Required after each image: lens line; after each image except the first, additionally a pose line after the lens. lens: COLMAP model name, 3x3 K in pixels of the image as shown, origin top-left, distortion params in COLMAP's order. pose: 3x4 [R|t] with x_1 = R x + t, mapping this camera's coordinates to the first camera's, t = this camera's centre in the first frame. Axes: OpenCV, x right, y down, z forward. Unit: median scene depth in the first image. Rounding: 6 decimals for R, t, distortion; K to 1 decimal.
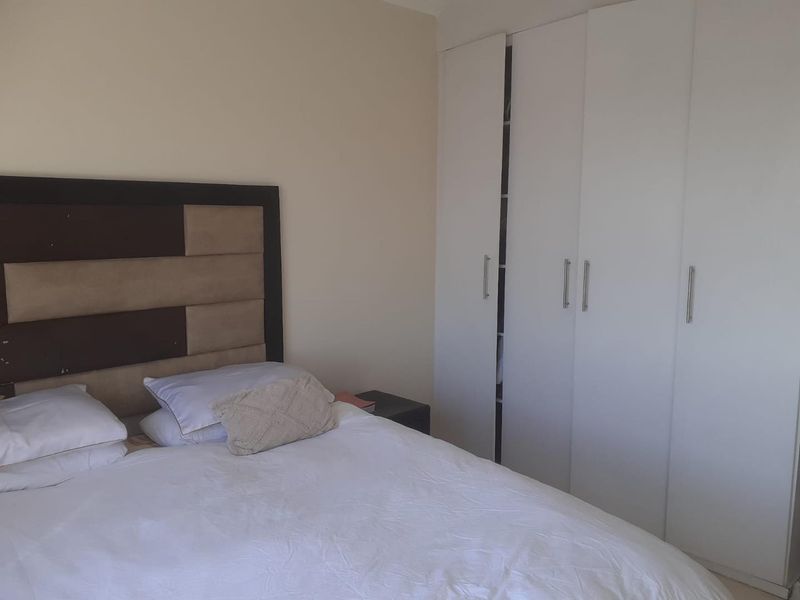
lens RADIAL K [[625.4, 0, 381.4], [0, 625.4, 296.3], [0, 0, 1]] dist [0.038708, -0.063848]
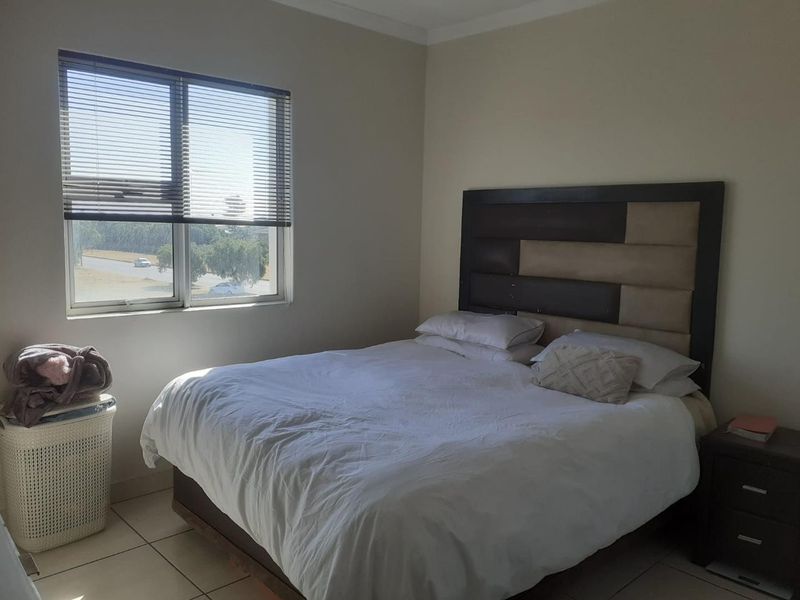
lens RADIAL K [[625.4, 0, 404.4], [0, 625.4, 298.1], [0, 0, 1]] dist [0.038708, -0.063848]
pose [[0.022937, 0.122087, -0.992254, 0.903105], [-0.142722, 0.982749, 0.117619, -0.041803], [0.989497, 0.138919, 0.039966, 0.526611]]
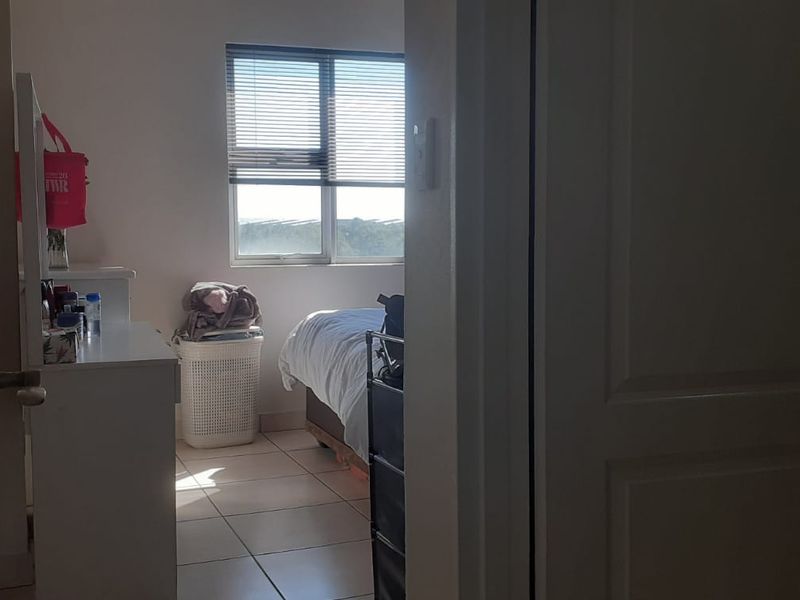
lens RADIAL K [[965.2, 0, 425.7], [0, 965.2, 302.8], [0, 0, 1]] dist [0.004411, 0.000000]
pose [[-0.334659, 0.083427, -0.938639, 1.549000], [-0.104740, 0.986608, 0.125035, -0.012492], [0.936500, 0.140157, -0.321440, 1.021519]]
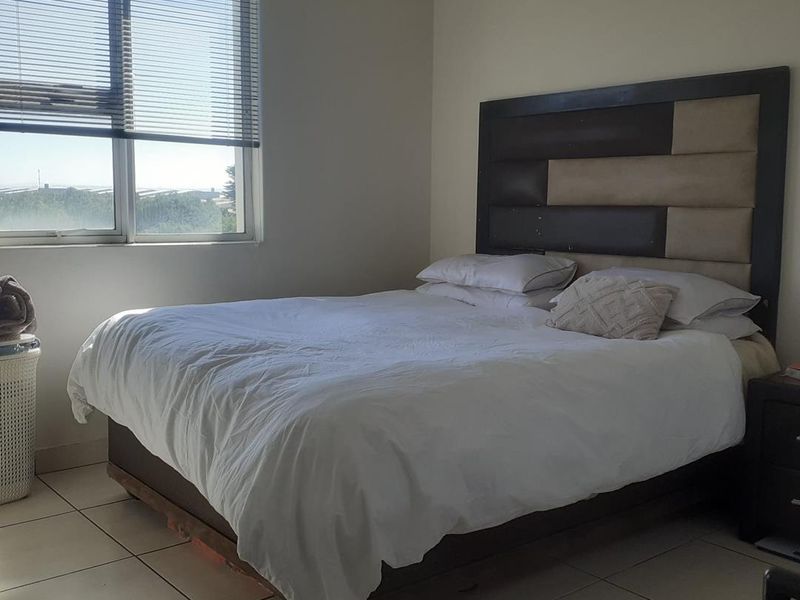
lens RADIAL K [[838.6, 0, 407.4], [0, 838.6, 299.2], [0, 0, 1]] dist [0.045388, 0.000000]
pose [[-0.043259, 0.124477, -0.991279, 1.013282], [-0.129134, 0.983188, 0.129097, 0.039594], [0.990683, 0.133592, -0.026457, 0.647342]]
